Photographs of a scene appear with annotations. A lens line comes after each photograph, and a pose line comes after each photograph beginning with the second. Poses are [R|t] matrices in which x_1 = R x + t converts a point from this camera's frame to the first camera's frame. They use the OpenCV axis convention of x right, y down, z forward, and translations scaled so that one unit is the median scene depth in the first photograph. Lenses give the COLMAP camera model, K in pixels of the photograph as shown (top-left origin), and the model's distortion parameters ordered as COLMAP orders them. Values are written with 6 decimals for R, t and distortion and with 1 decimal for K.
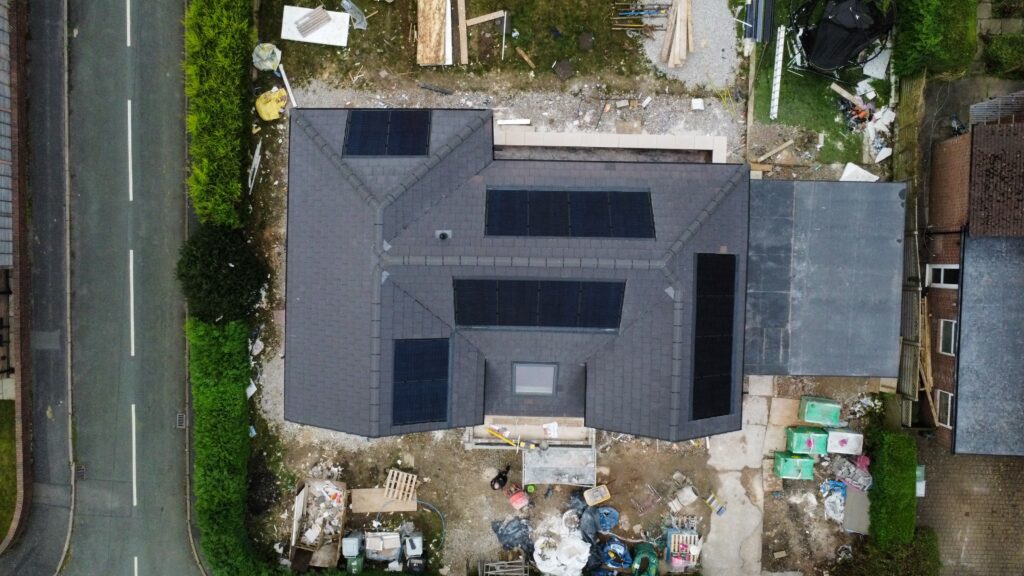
lens RADIAL K [[764.4, 0, 512.0], [0, 764.4, 288.0], [0, 0, 1]] dist [0.002091, -0.001489]
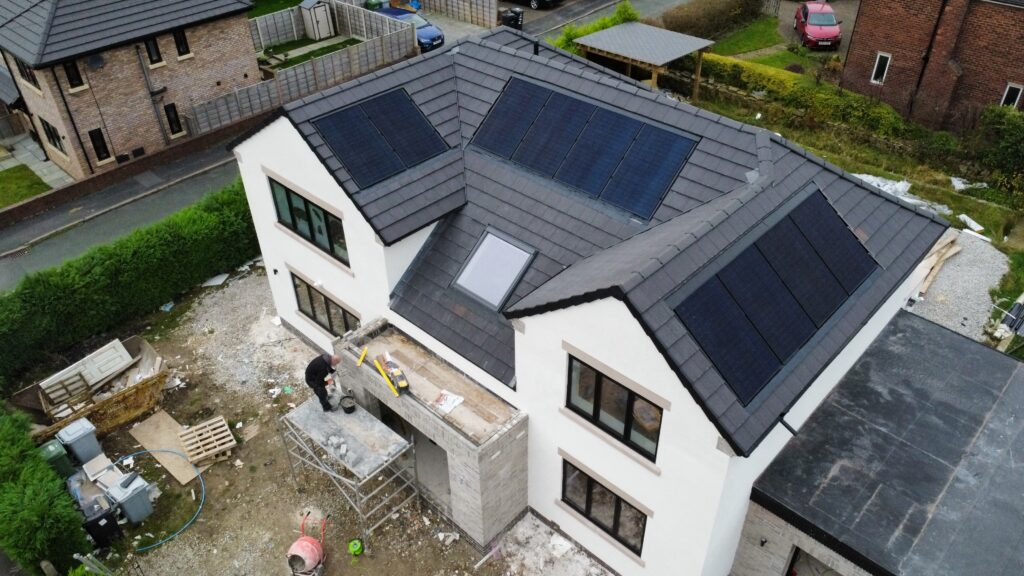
lens RADIAL K [[764.4, 0, 512.0], [0, 764.4, 288.0], [0, 0, 1]] dist [0.002091, -0.001489]
pose [[0.745459, 0.406823, -0.528002, 0.327773], [-0.666357, 0.435672, -0.605111, 0.426657], [-0.016137, 0.802923, 0.595865, 0.533334]]
